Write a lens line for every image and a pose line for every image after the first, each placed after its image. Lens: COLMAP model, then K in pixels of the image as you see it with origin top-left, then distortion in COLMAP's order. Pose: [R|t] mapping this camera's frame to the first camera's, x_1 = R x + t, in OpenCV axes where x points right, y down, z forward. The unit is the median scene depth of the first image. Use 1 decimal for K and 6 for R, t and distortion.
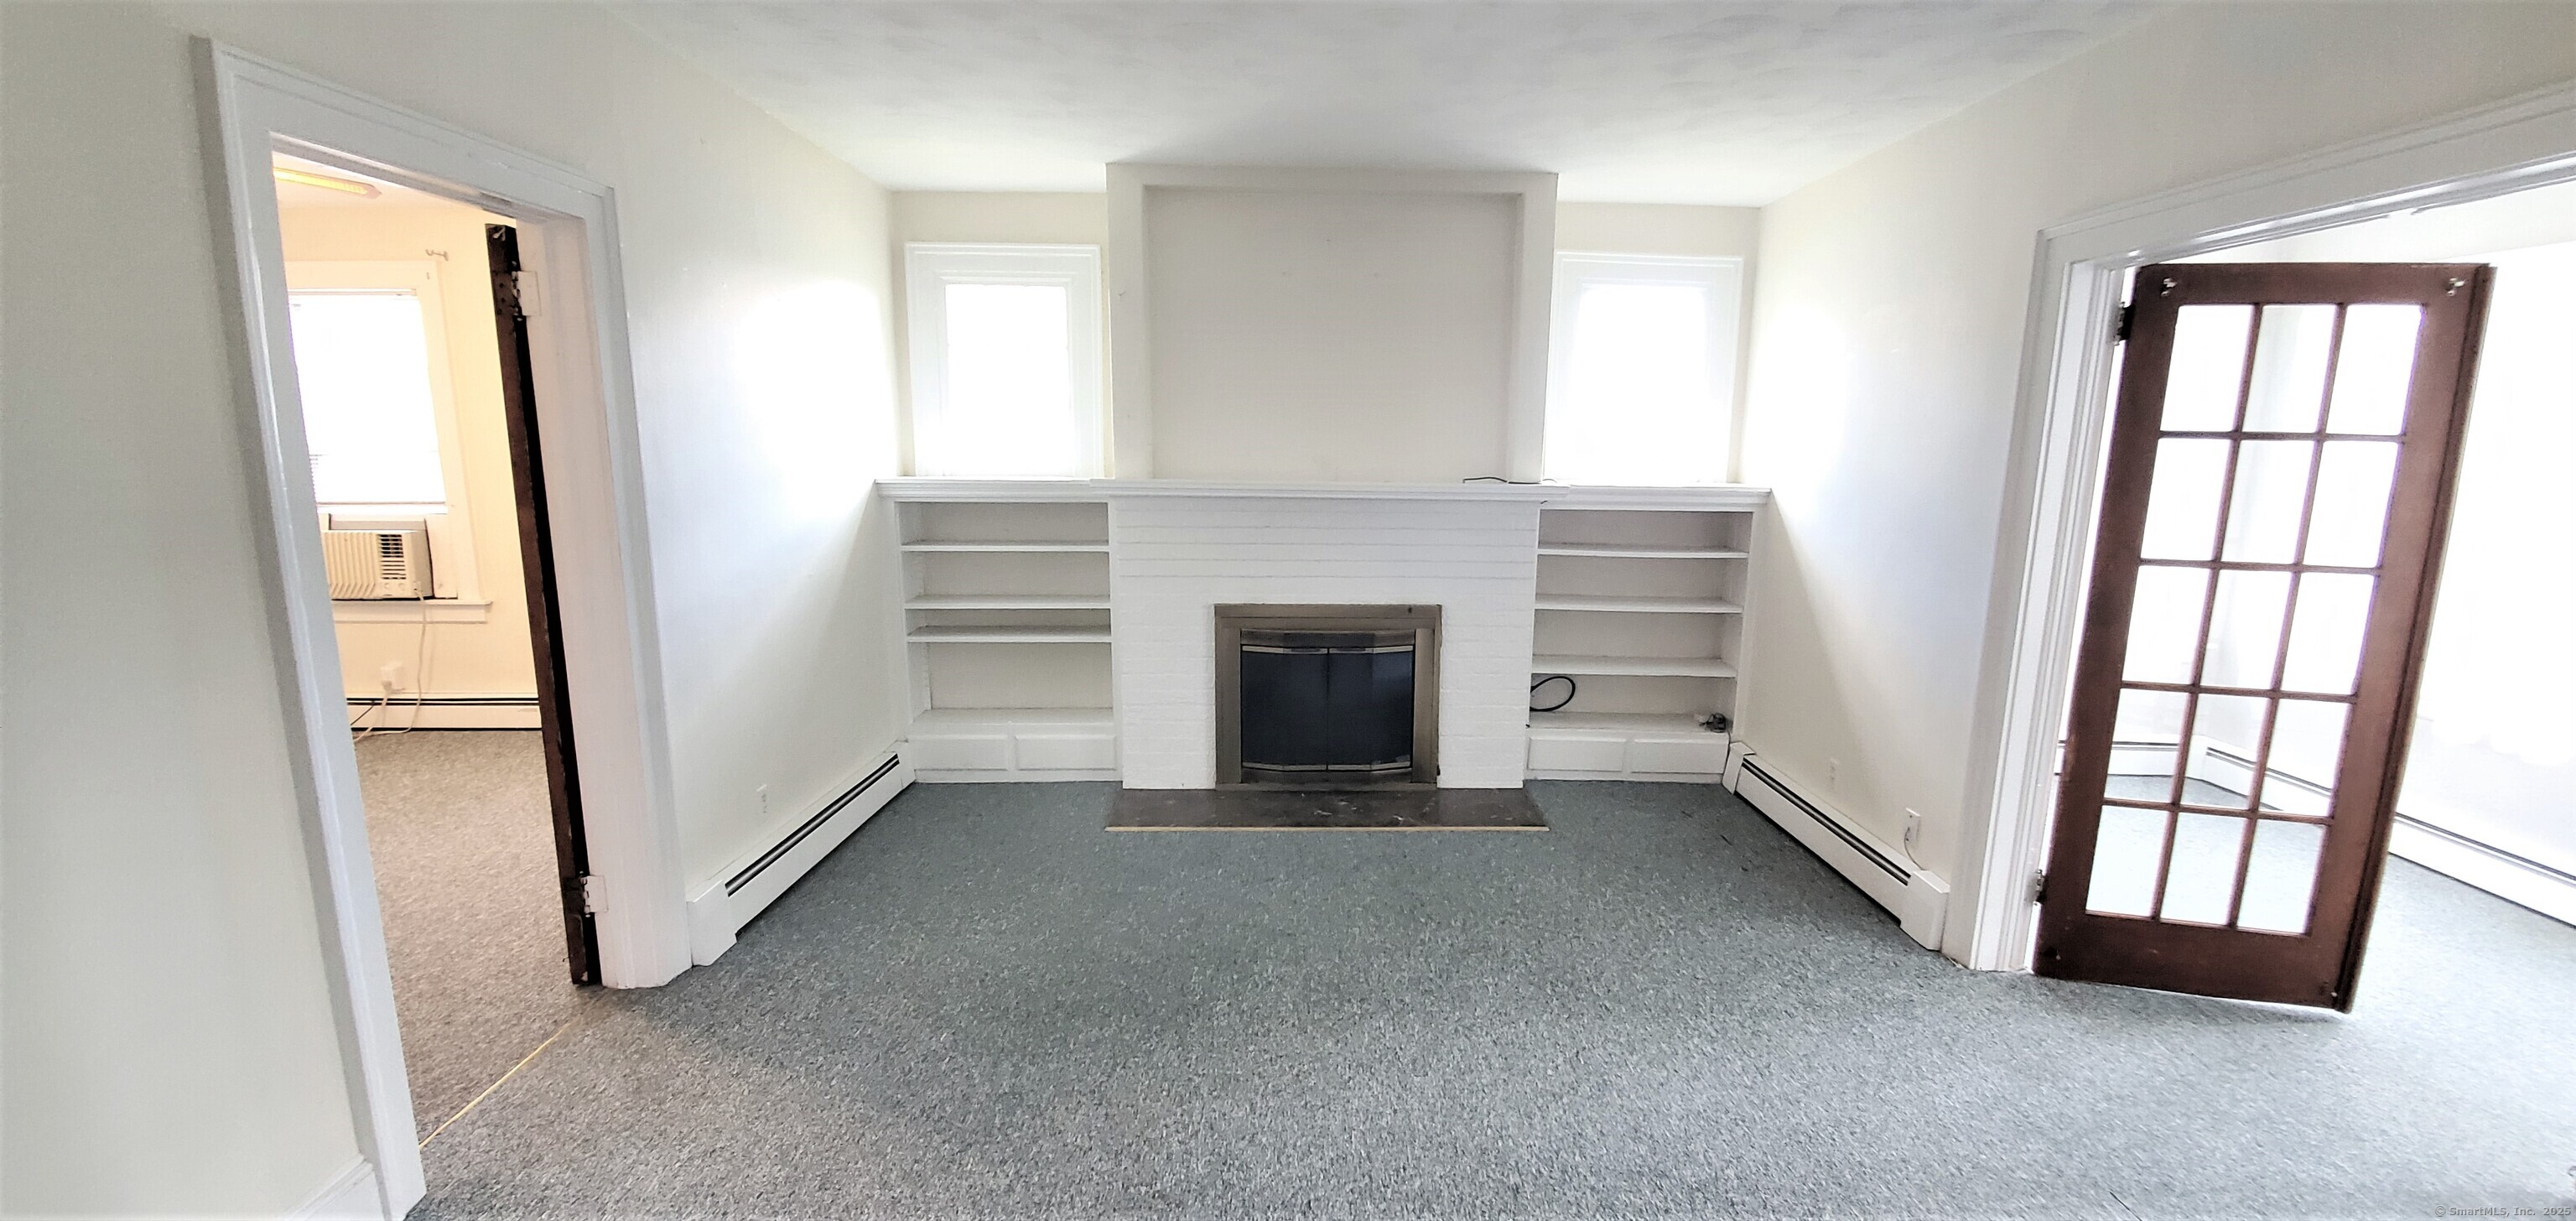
lens RADIAL K [[1032.3, 0, 1296.4], [0, 1032.3, 639.5], [0, 0, 1]] dist [0.001479, -0.009387]
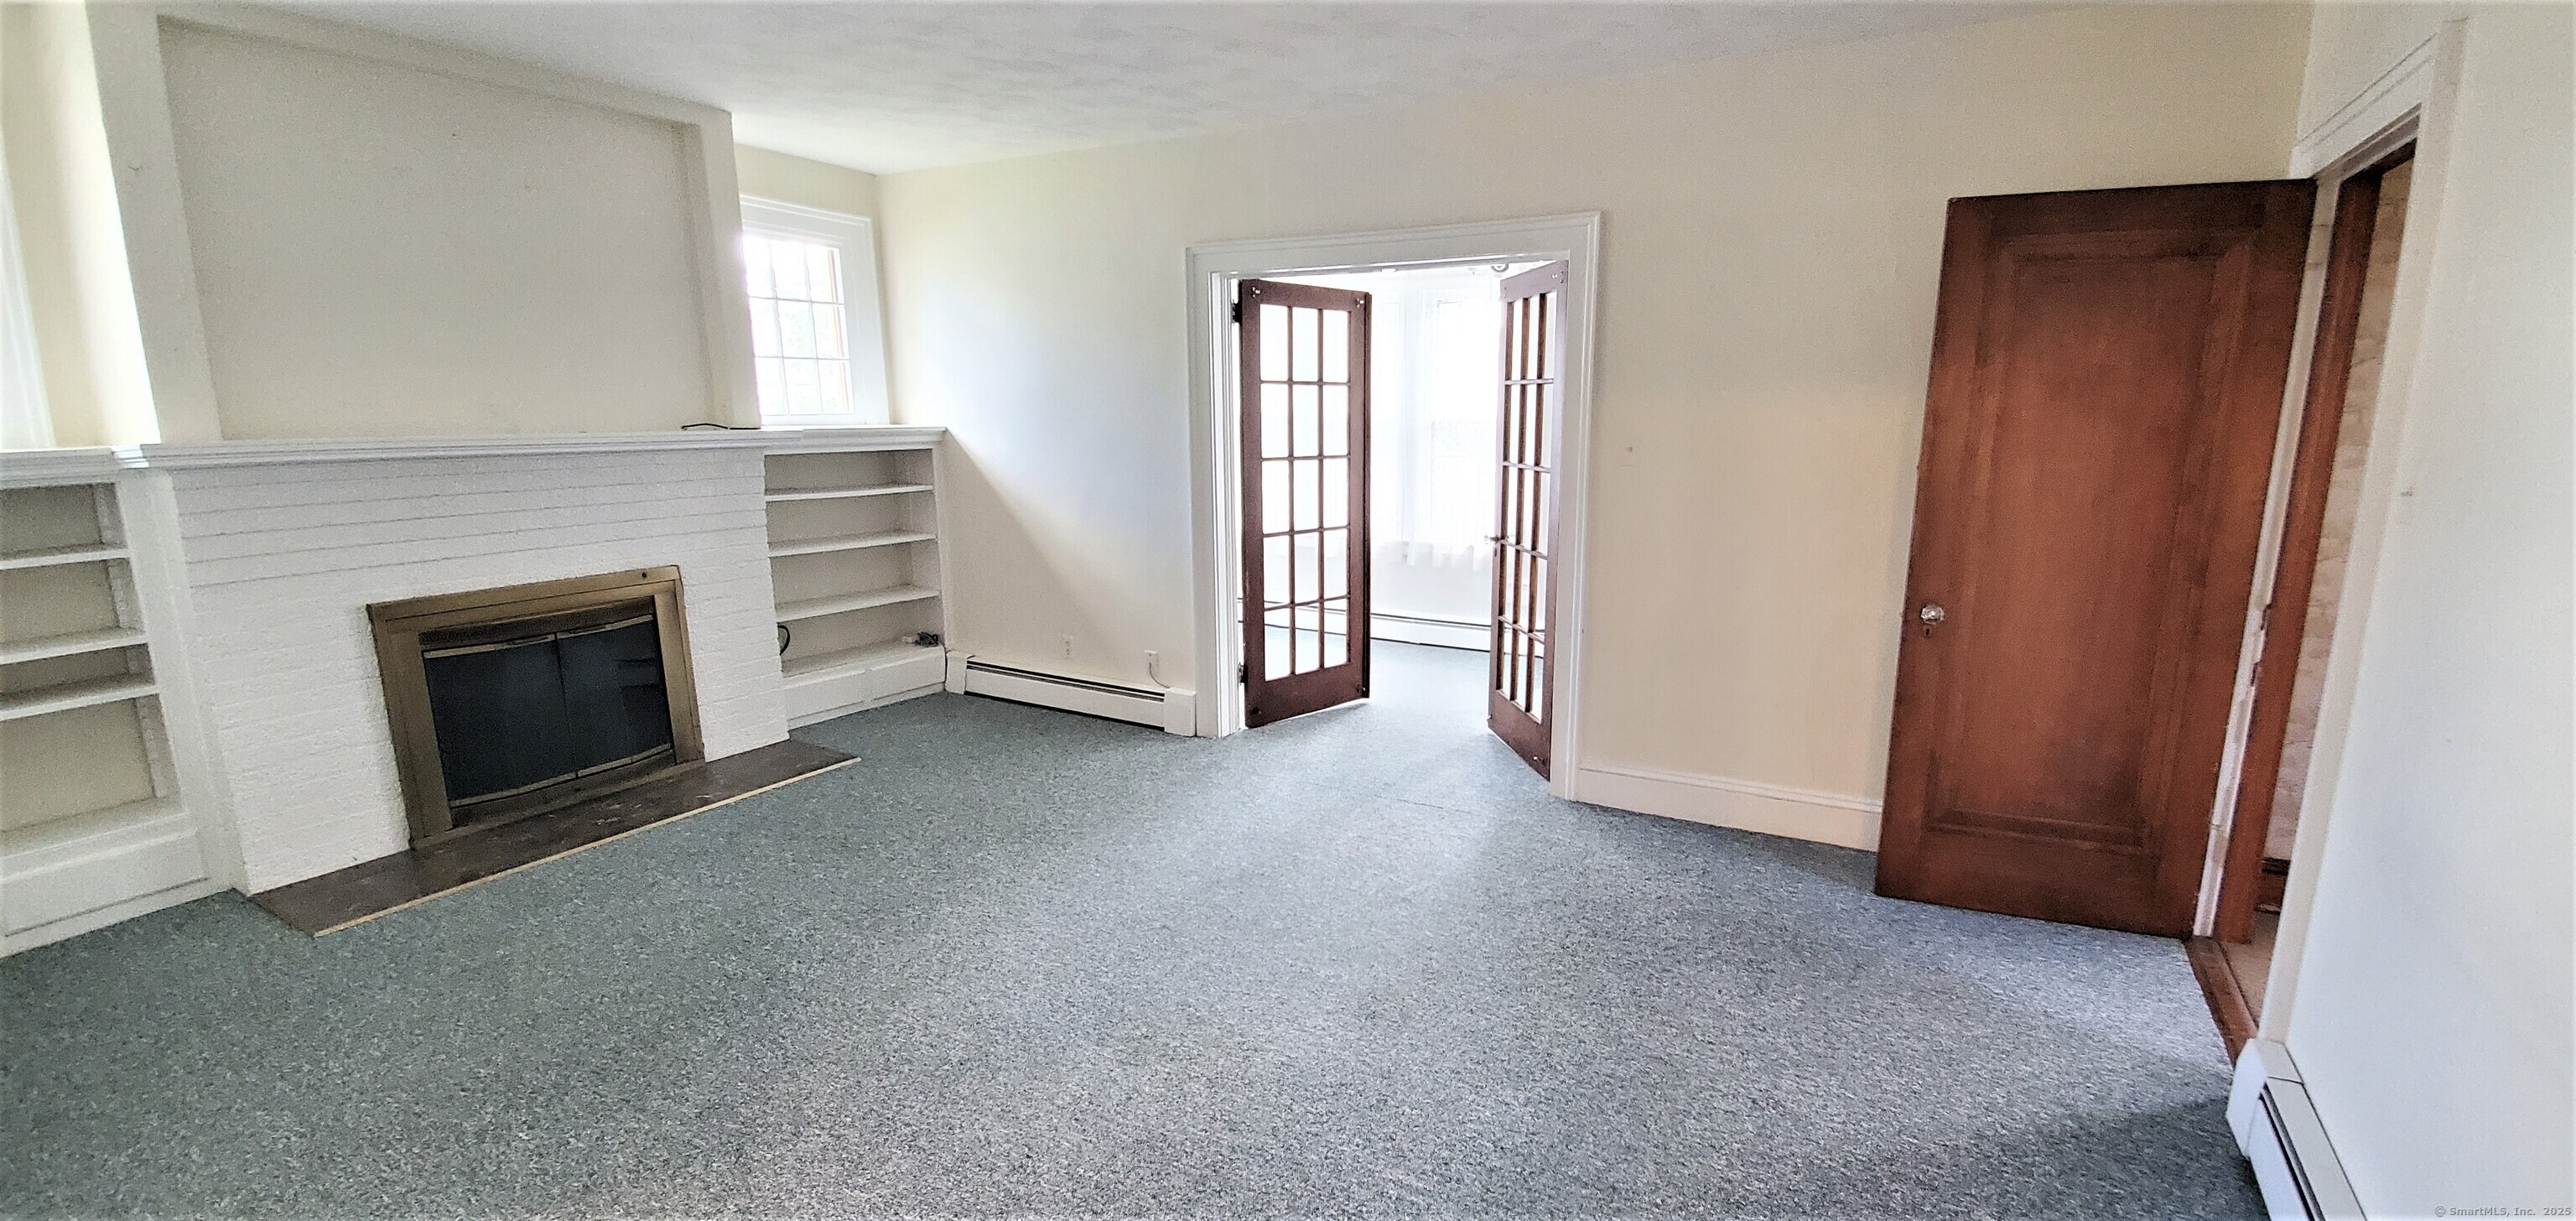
lens RADIAL K [[1060.4, 0, 1354.9], [0, 1060.4, 613.1], [0, 0, 1]] dist [0.000110, -0.012768]
pose [[0.507822, -0.175835, 0.843326, -0.358417], [0.160299, 0.981138, 0.108043, 0.003738], [-0.846417, 0.080317, 0.526429, 0.002065]]
